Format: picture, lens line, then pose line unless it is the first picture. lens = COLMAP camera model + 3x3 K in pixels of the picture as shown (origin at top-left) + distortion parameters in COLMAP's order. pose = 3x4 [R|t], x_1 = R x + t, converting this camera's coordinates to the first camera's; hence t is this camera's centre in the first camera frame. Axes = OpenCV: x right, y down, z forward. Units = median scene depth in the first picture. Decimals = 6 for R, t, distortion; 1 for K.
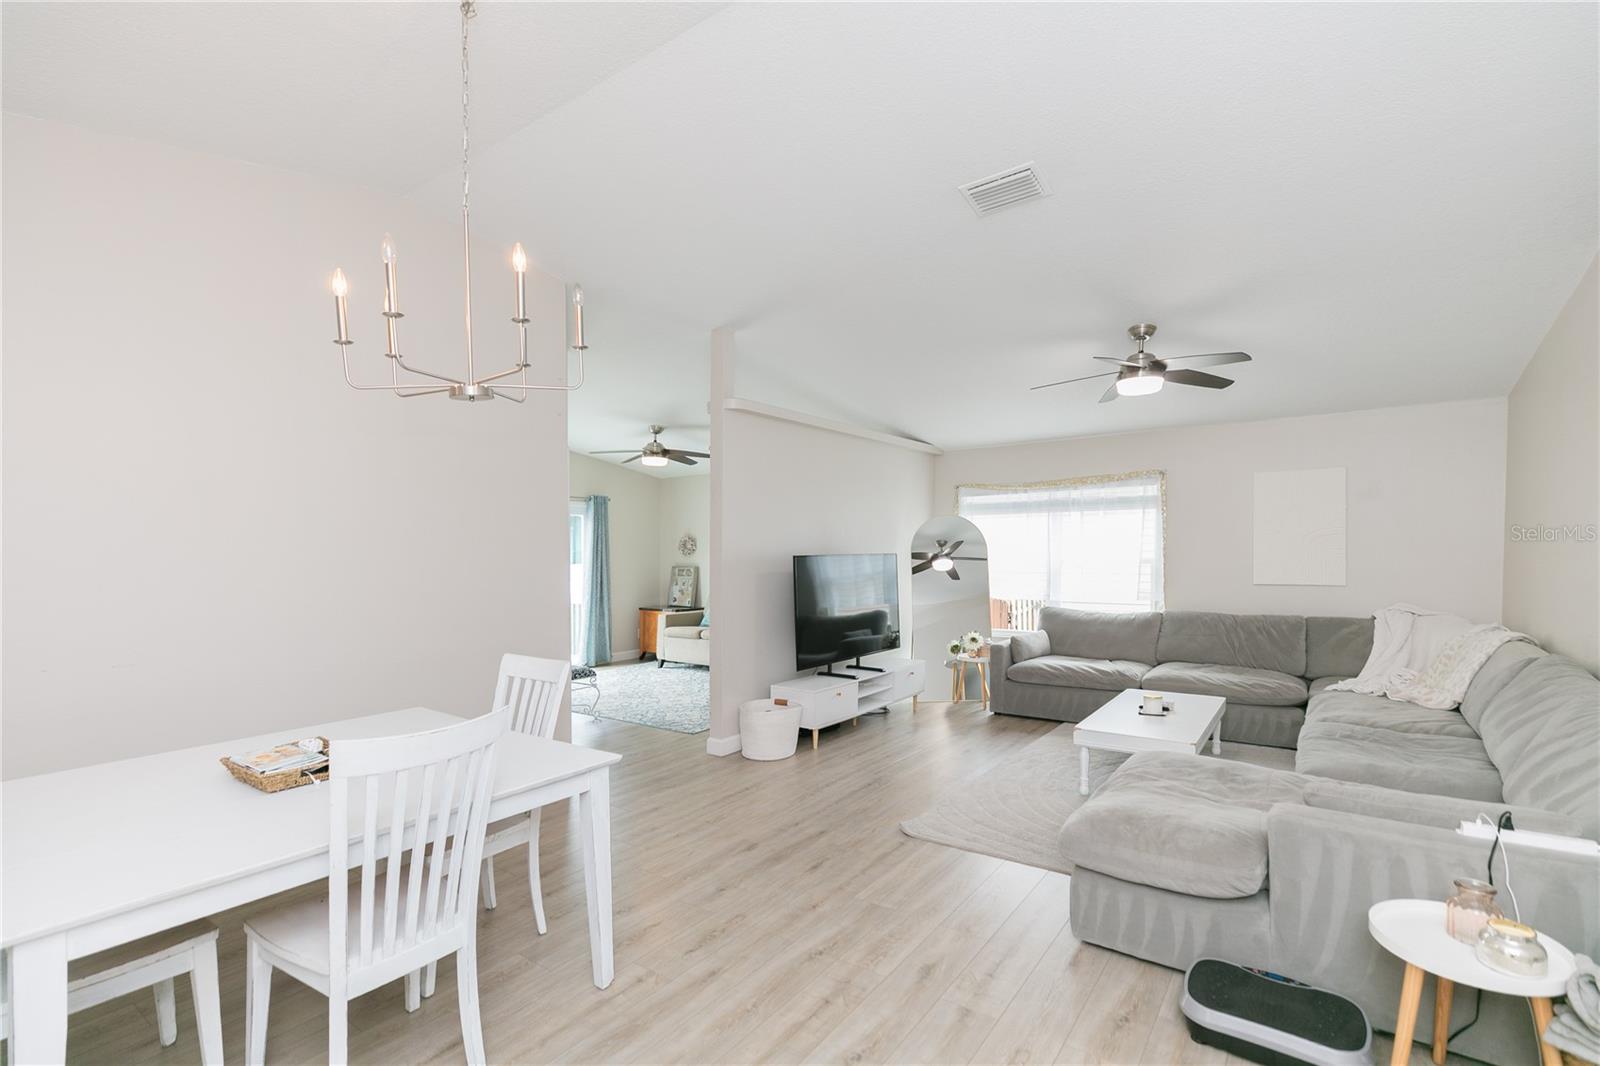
lens RADIAL K [[710.7, 0, 800.0], [0, 710.7, 533.0], [0, 0, 1]] dist [0.002060, -0.000218]
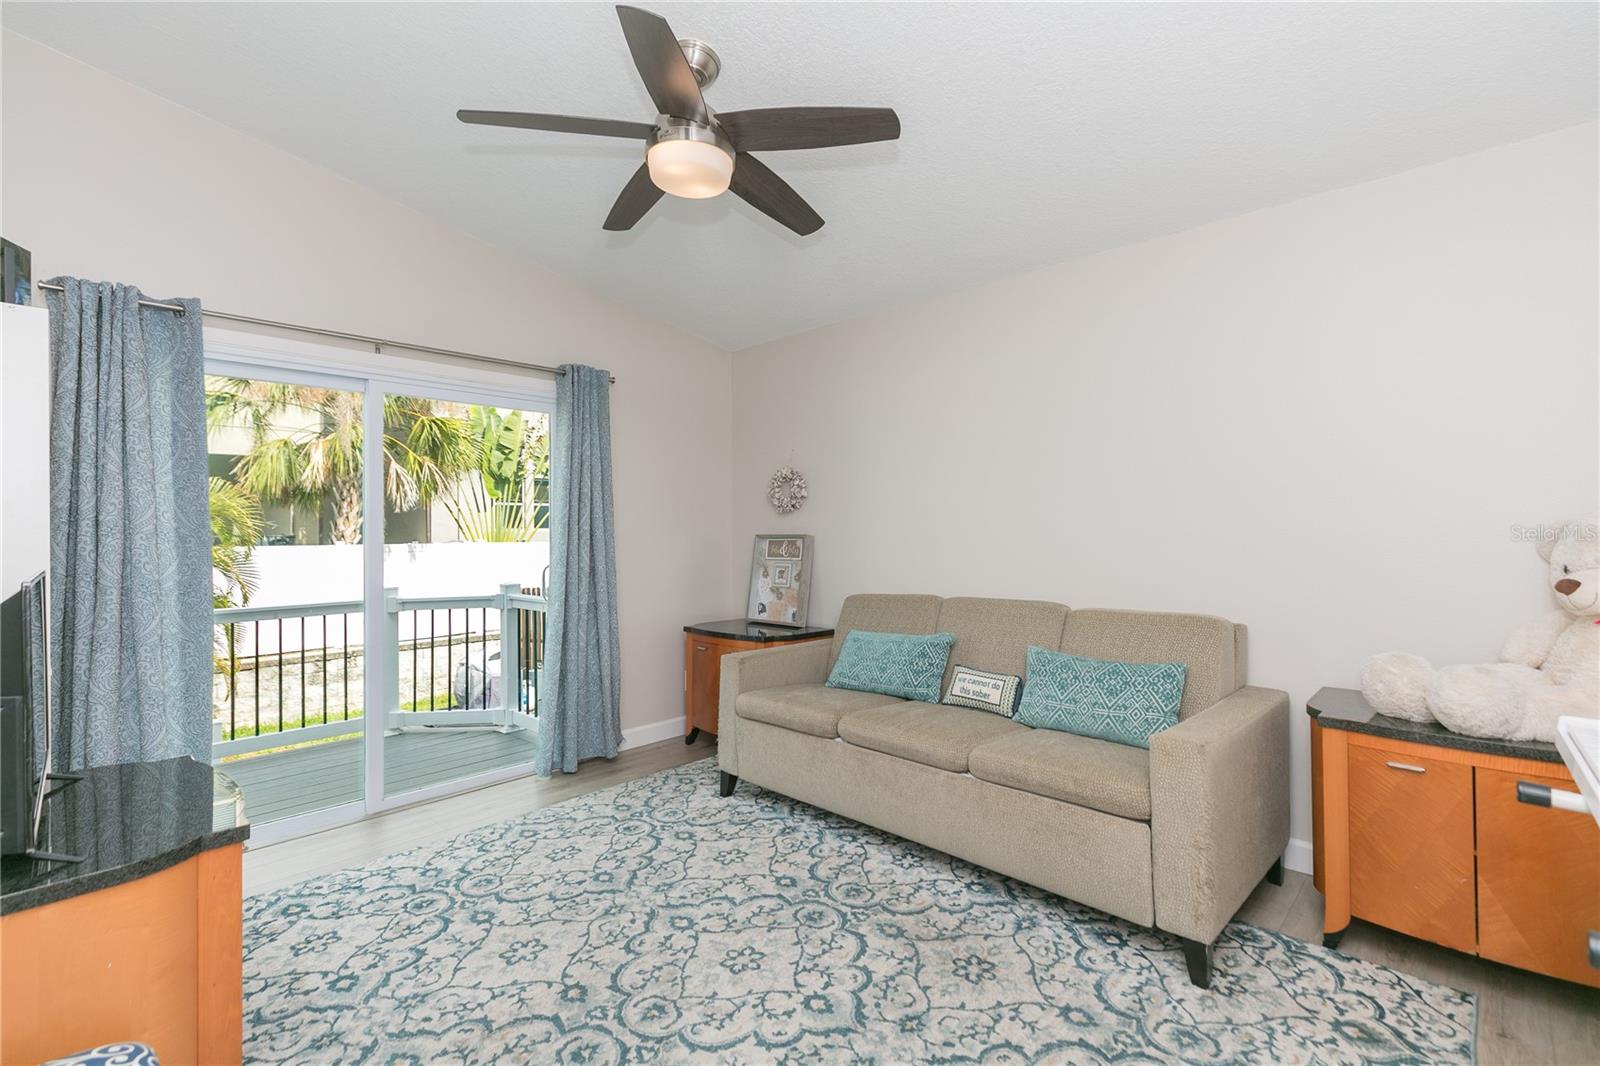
lens RADIAL K [[710.7, 0, 800.0], [0, 710.7, 533.0], [0, 0, 1]] dist [0.002060, -0.000218]
pose [[0.993178, 0.006622, -0.116420, -0.102639], [-0.003576, 0.999646, 0.026357, 0.034692], [0.116554, -0.025761, 0.992850, 0.571943]]
